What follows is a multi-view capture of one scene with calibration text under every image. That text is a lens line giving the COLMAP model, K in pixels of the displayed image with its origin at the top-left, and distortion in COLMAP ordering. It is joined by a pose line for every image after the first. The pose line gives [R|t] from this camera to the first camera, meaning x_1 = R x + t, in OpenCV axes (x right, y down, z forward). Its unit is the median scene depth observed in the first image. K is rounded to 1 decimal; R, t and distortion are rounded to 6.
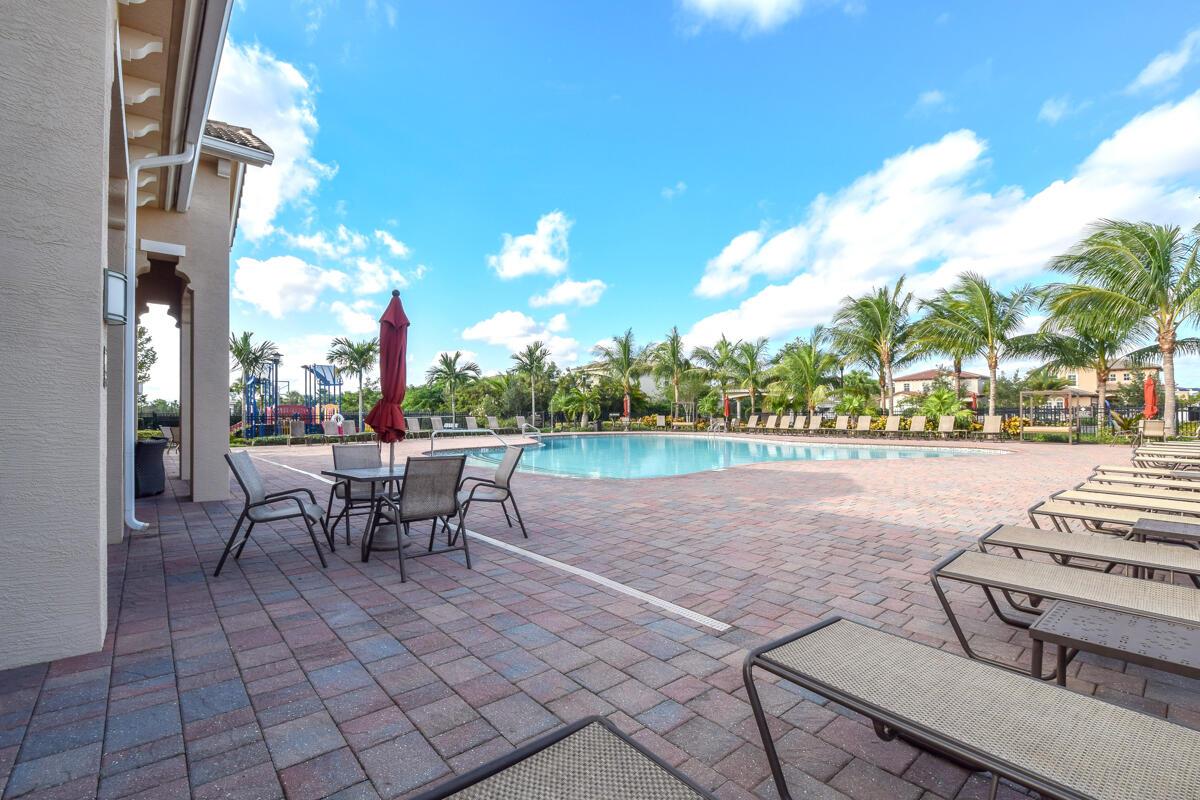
lens RADIAL K [[539.8, 0, 601.5], [0, 539.8, 418.4], [0, 0, 1]] dist [0.057158, -0.041467]
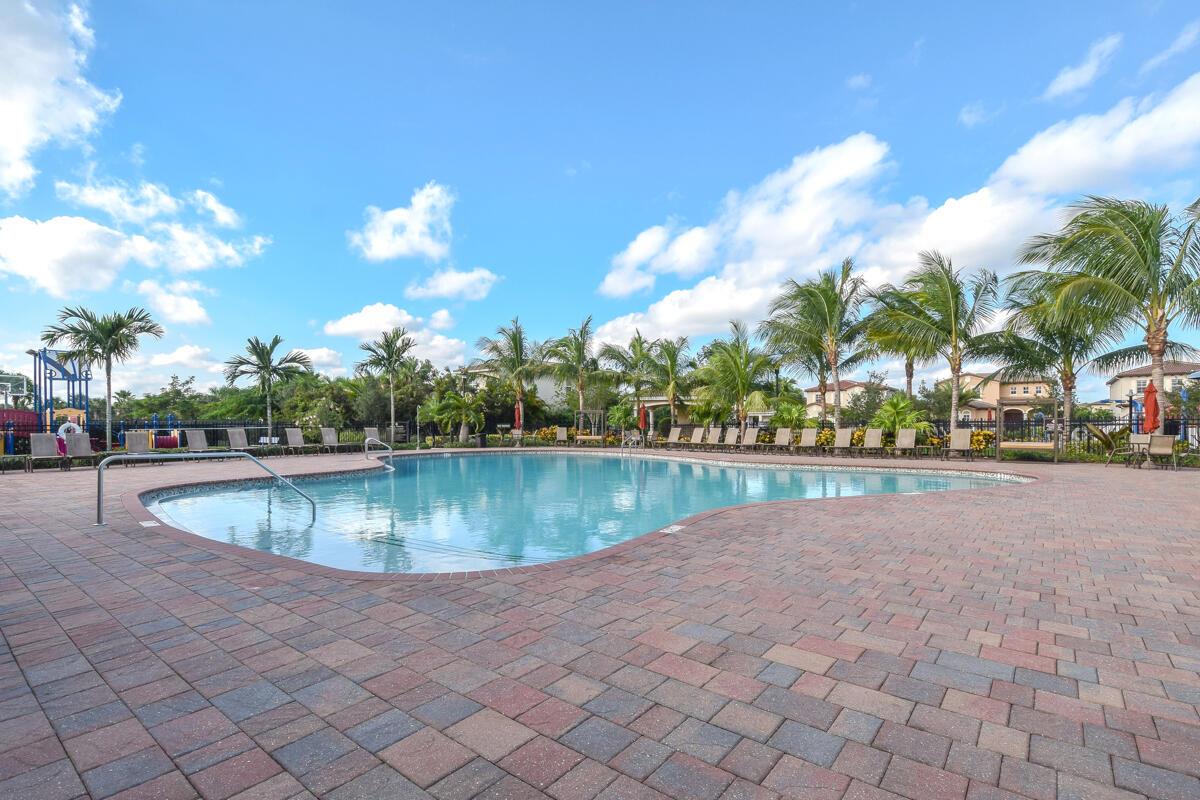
lens RADIAL K [[569.6, 0, 604.1], [0, 569.6, 429.3], [0, 0, 1]] dist [0.026047, -0.024099]
pose [[0.982603, 0.002872, 0.185698, 0.013923], [-0.002514, 0.999995, -0.002161, -0.000554], [-0.185703, 0.001656, 0.982605, 0.151512]]
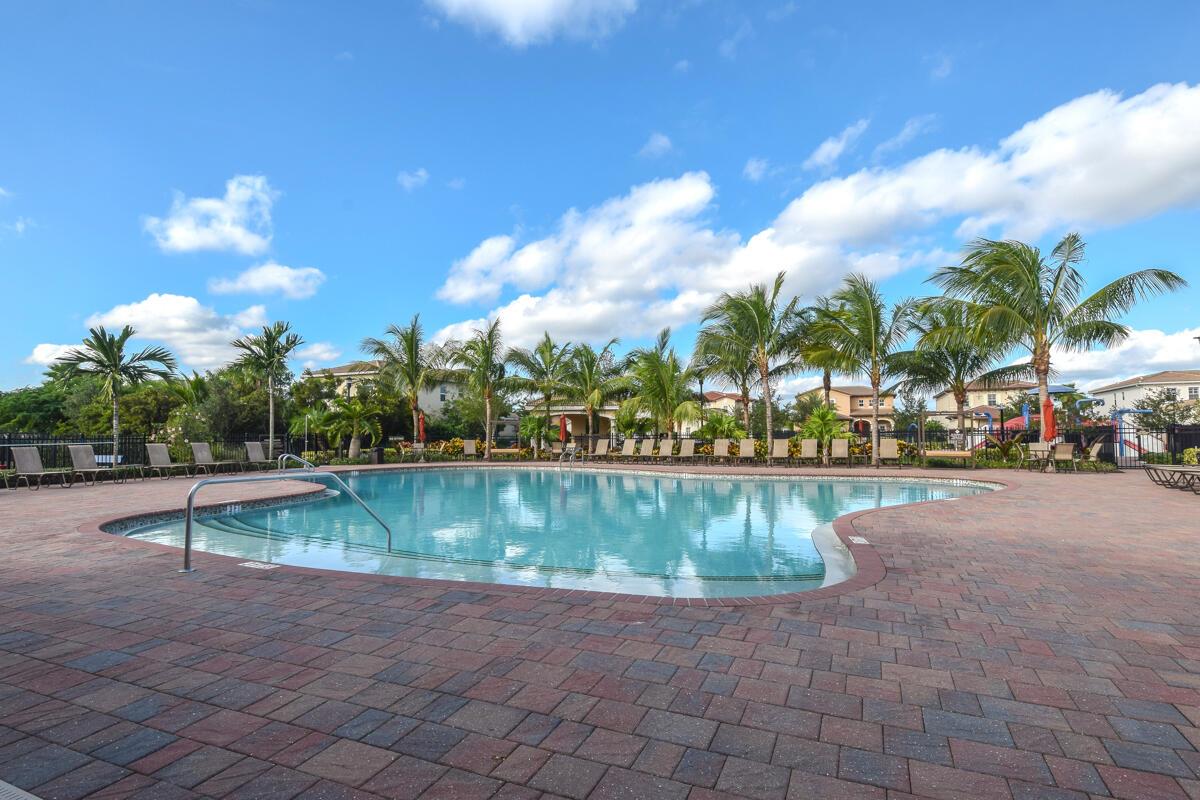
lens RADIAL K [[616.7, 0, 600.0], [0, 616.7, 400.0], [0, 0, 1]] dist [0.012467, 0.000023]
pose [[0.903673, 0.025085, 0.427487, -0.080595], [0.004800, 0.997627, -0.068686, -0.000523], [-0.428195, 0.064122, 0.901408, 0.178175]]
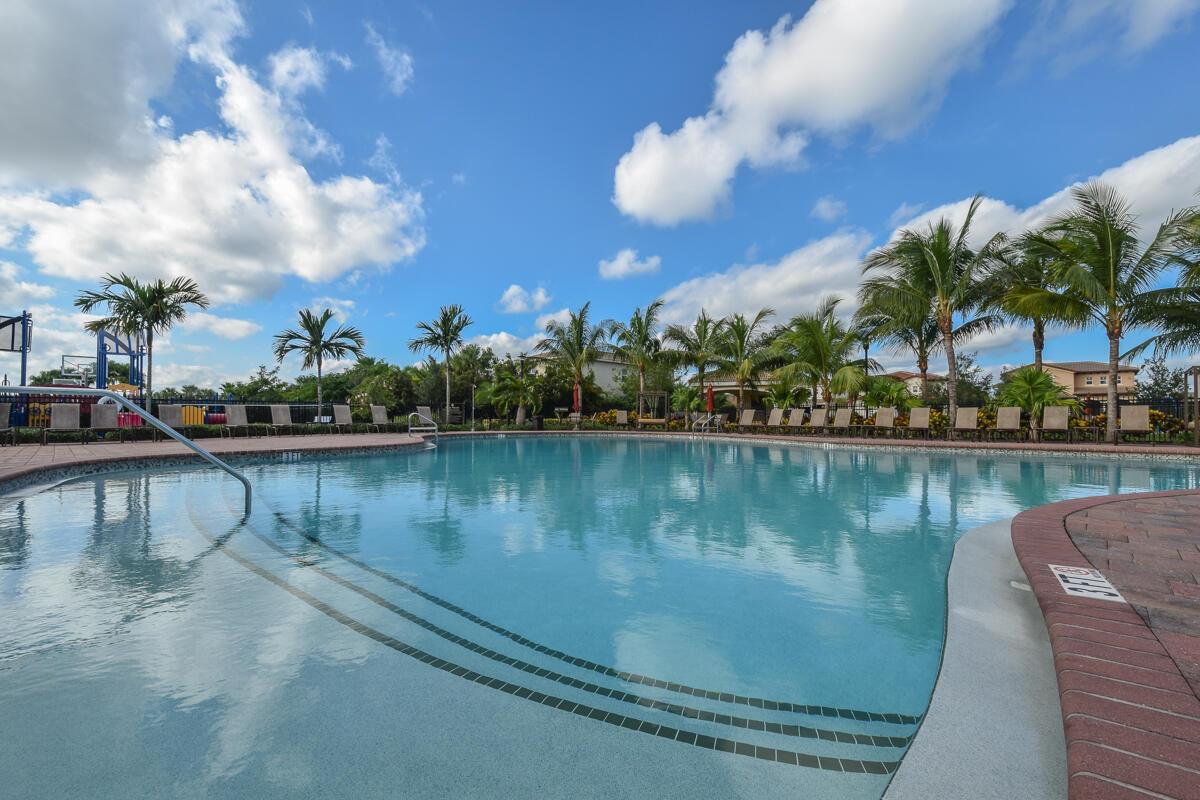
lens RADIAL K [[517.6, 0, 600.7], [0, 517.6, 408.8], [0, 0, 1]] dist [0.021512, -0.019690]
pose [[0.996082, 0.011674, 0.087656, 0.015509], [-0.009107, 0.999520, -0.029620, 0.013871], [-0.087960, 0.028706, 0.995710, 0.265711]]
